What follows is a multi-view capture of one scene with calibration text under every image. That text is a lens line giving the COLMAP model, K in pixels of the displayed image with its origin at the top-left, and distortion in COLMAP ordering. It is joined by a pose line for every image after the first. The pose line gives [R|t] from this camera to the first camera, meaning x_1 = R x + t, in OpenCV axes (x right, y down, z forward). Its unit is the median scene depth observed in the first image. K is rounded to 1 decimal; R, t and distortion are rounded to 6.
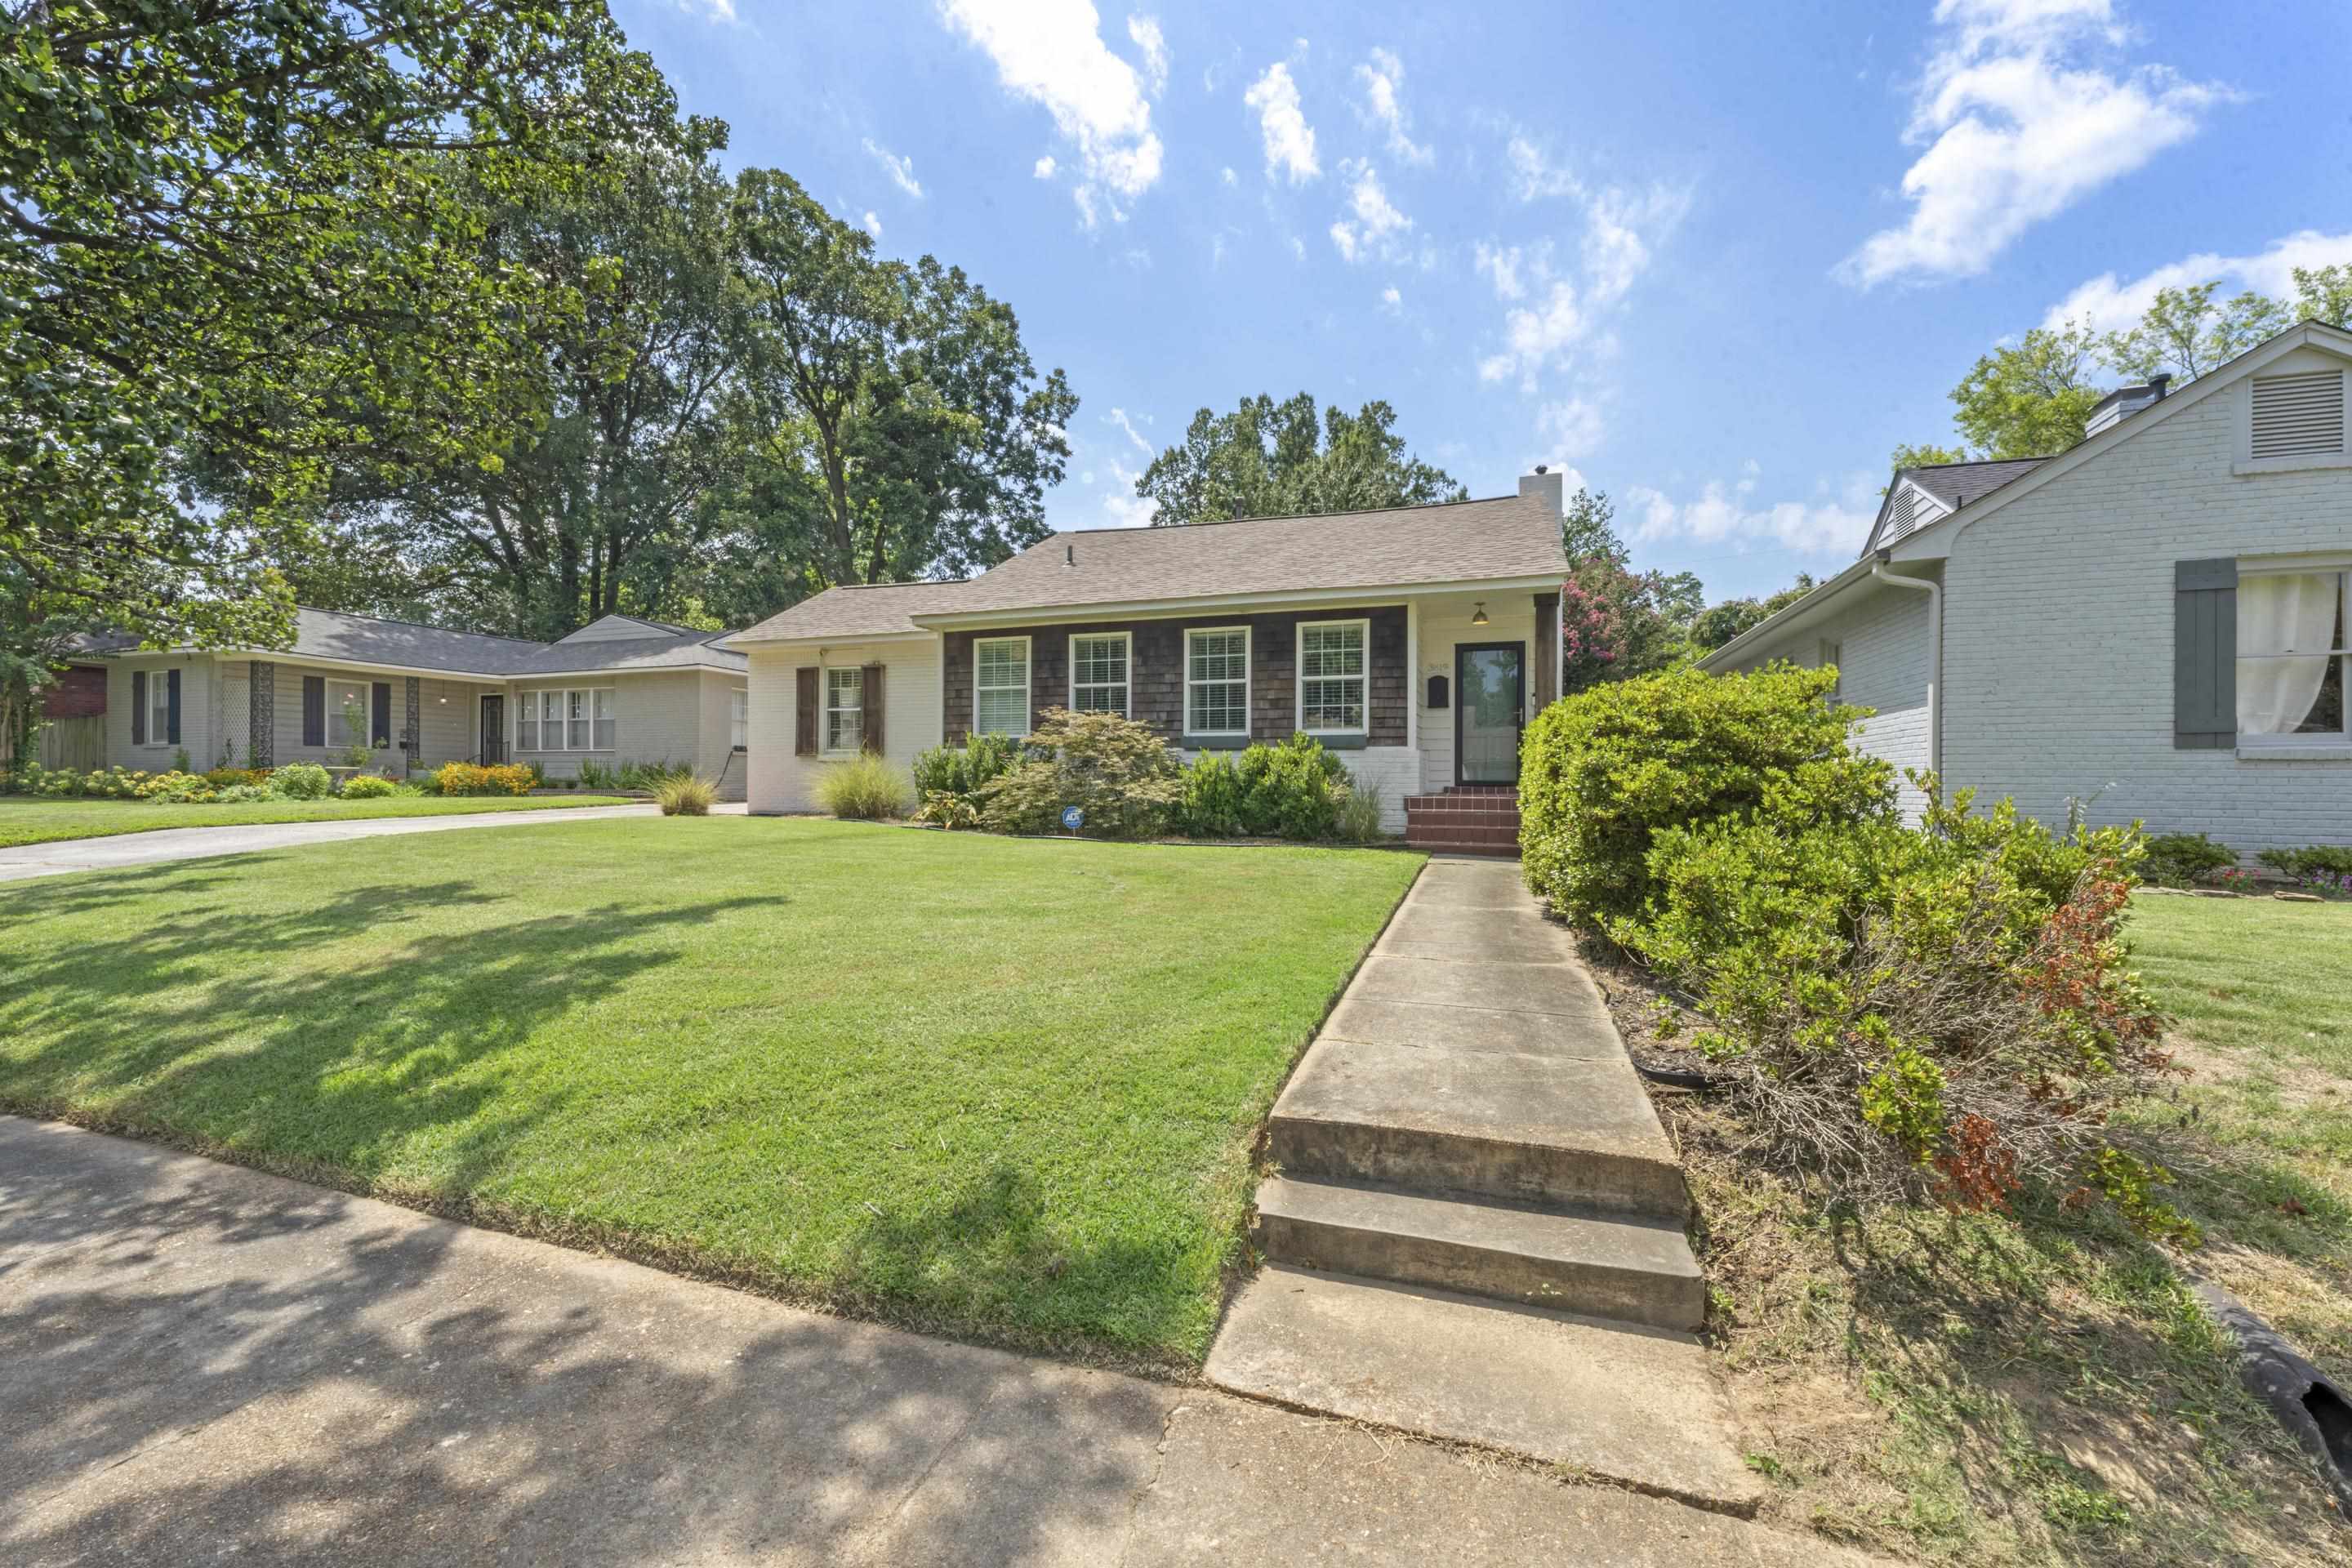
lens RADIAL K [[965.2, 0, 1168.9], [0, 965.2, 784.1], [0, 0, 1]] dist [-0.001812, -0.000206]
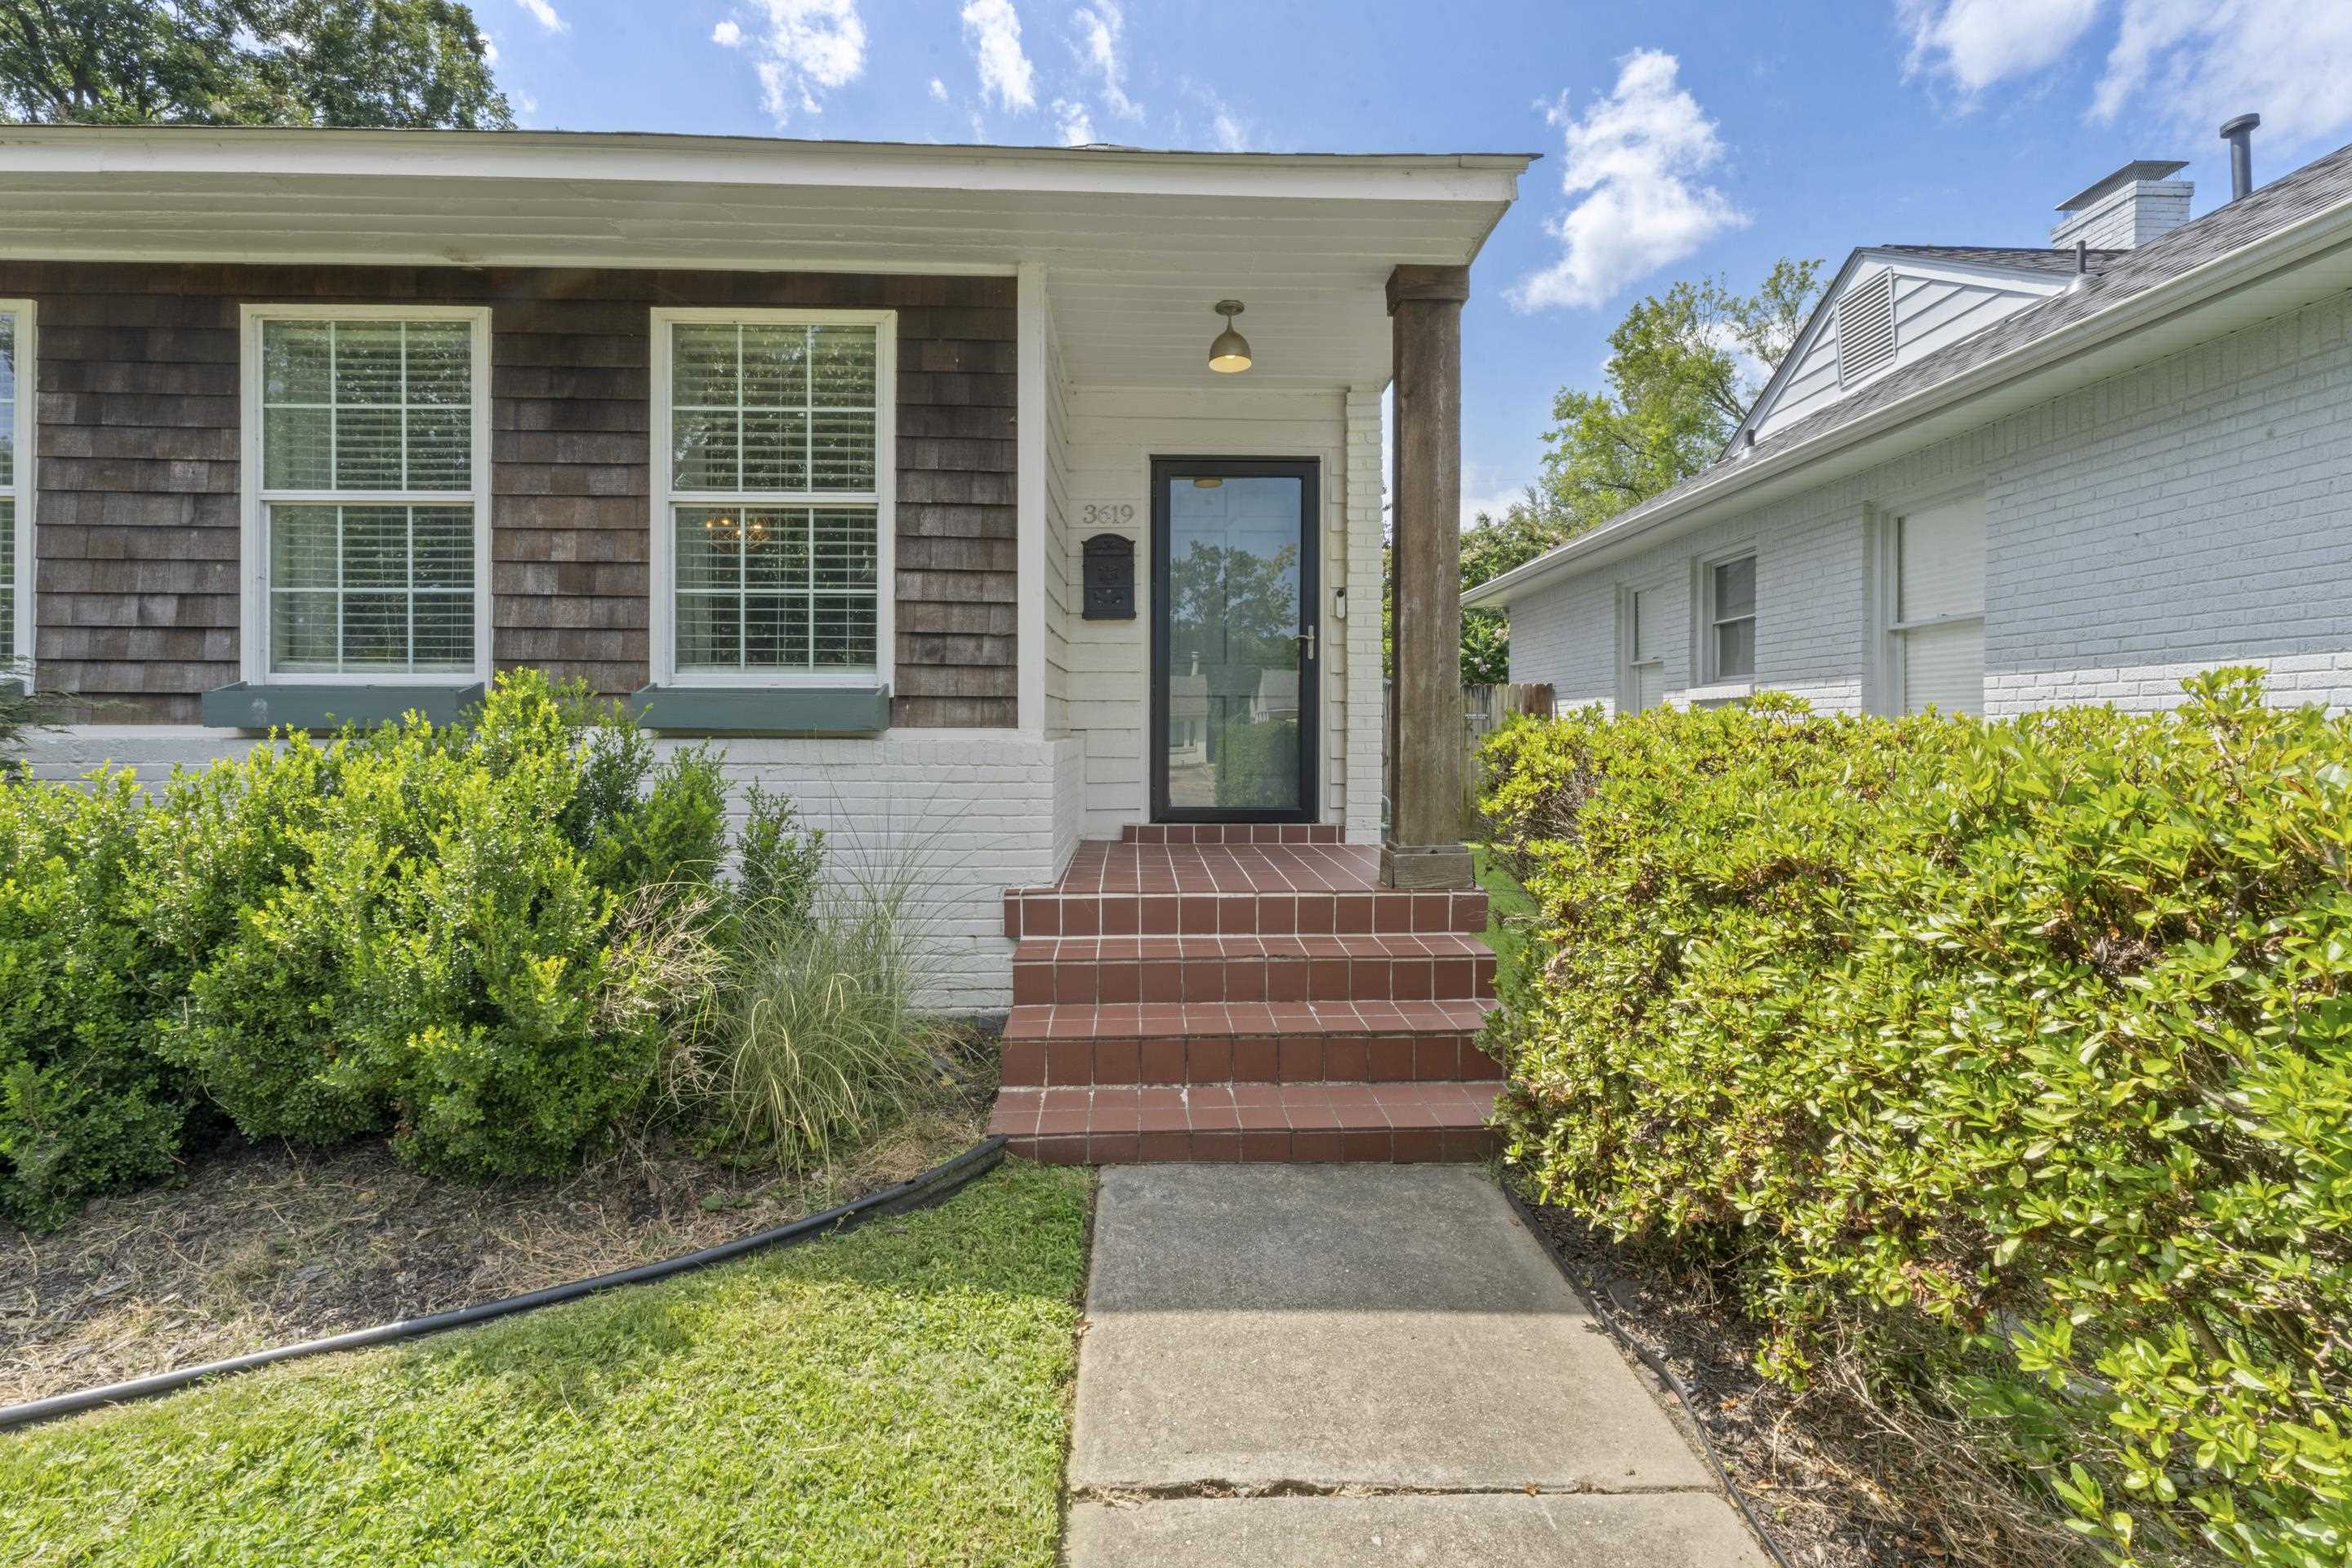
lens RADIAL K [[965.2, 0, 1178.7], [0, 965.2, 727.3], [0, 0, 1]] dist [-0.001812, -0.000206]
pose [[0.938296, -0.001557, 0.345830, 0.178865], [0.000908, 0.999998, 0.002037, -0.038075], [-0.345832, -0.001597, 0.938295, 0.653798]]
